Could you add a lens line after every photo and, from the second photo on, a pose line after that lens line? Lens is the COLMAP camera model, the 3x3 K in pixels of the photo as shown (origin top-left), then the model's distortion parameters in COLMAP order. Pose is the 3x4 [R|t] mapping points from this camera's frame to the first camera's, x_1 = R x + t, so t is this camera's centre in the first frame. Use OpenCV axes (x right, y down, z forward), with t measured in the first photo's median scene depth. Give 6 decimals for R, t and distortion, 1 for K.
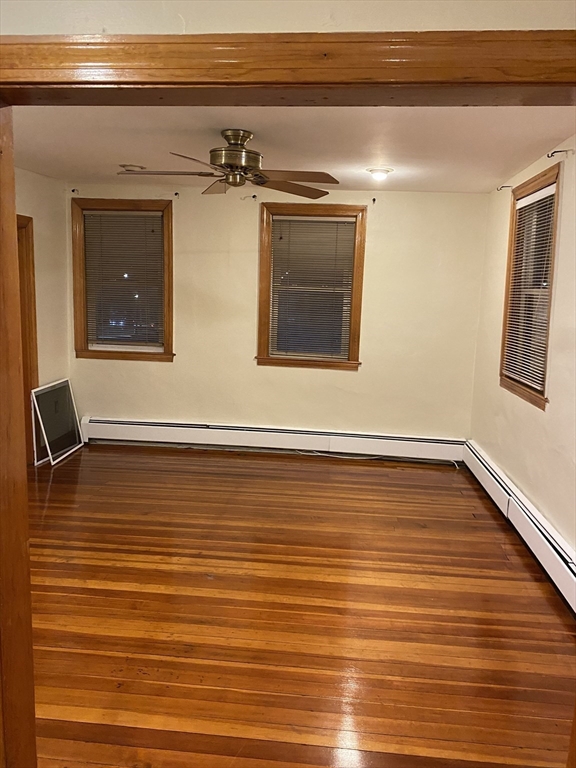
lens RADIAL K [[581.2, 0, 286.0], [0, 581.2, 391.2], [0, 0, 1]] dist [0.060811, -0.056658]
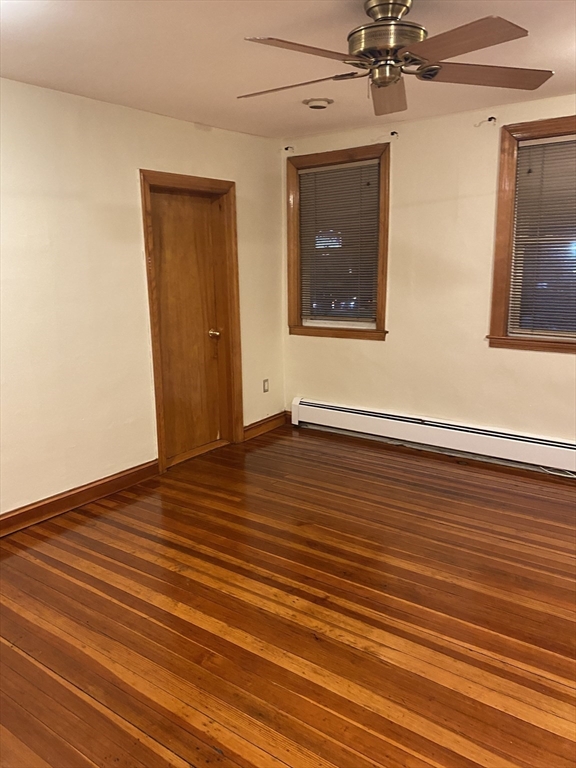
lens RADIAL K [[581.2, 0, 289.1], [0, 581.2, 381.2], [0, 0, 1]] dist [0.060811, -0.056658]
pose [[0.861891, 0.056844, -0.503897, 0.114397], [-0.046873, 0.998374, 0.032451, -0.013540], [0.504922, -0.004350, 0.863154, 0.220833]]
